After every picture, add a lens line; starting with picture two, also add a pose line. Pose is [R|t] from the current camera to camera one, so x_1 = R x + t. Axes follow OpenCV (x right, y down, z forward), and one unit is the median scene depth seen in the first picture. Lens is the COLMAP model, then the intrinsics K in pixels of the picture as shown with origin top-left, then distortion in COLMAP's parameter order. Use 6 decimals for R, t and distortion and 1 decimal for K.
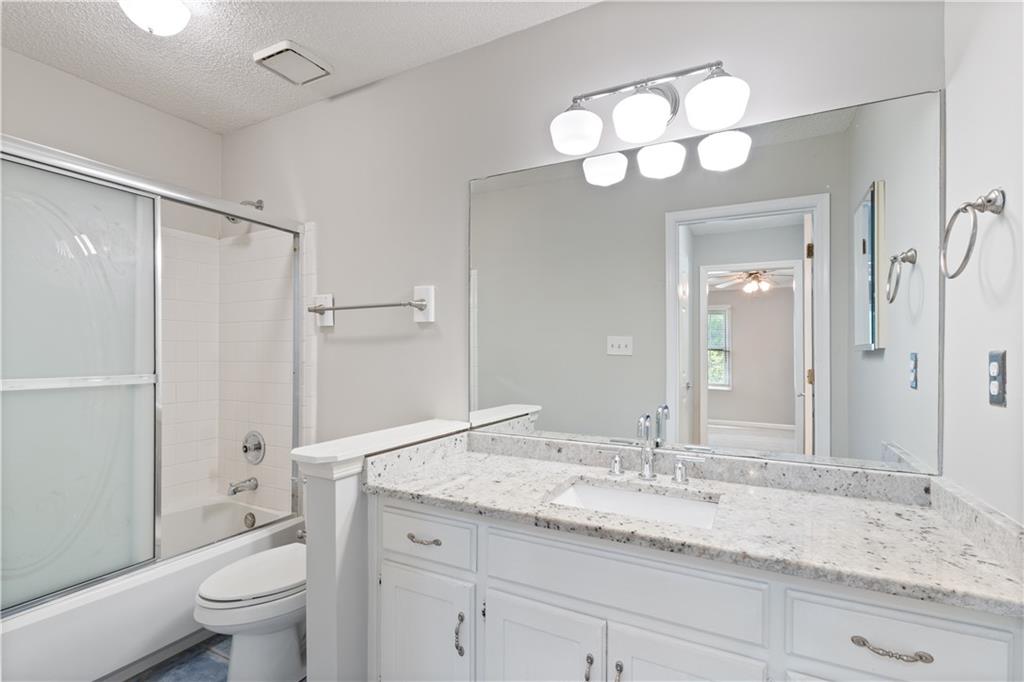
lens RADIAL K [[474.7, 0, 519.1], [0, 474.7, 354.6], [0, 0, 1]] dist [-0.005641, 0.000889]
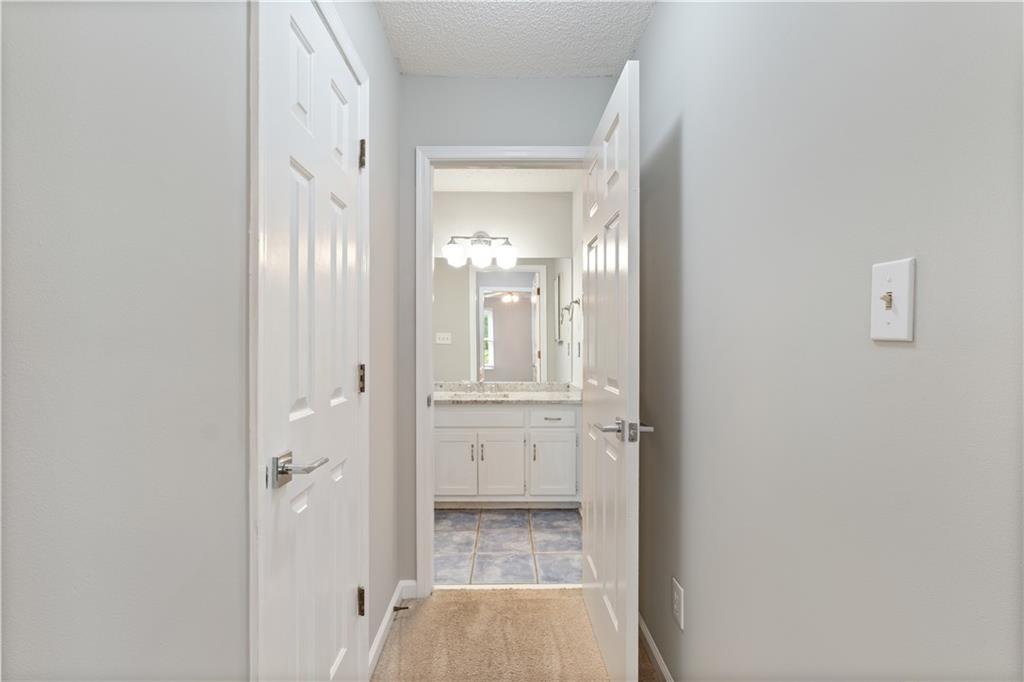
lens RADIAL K [[474.7, 0, 511.4], [0, 474.7, 342.4], [0, 0, 1]] dist [-0.005641, 0.000889]
pose [[0.886557, -0.003900, 0.462603, -0.662713], [0.004541, 0.999990, -0.000274, -0.005278], [-0.462597, 0.002344, 0.886566, -1.157440]]
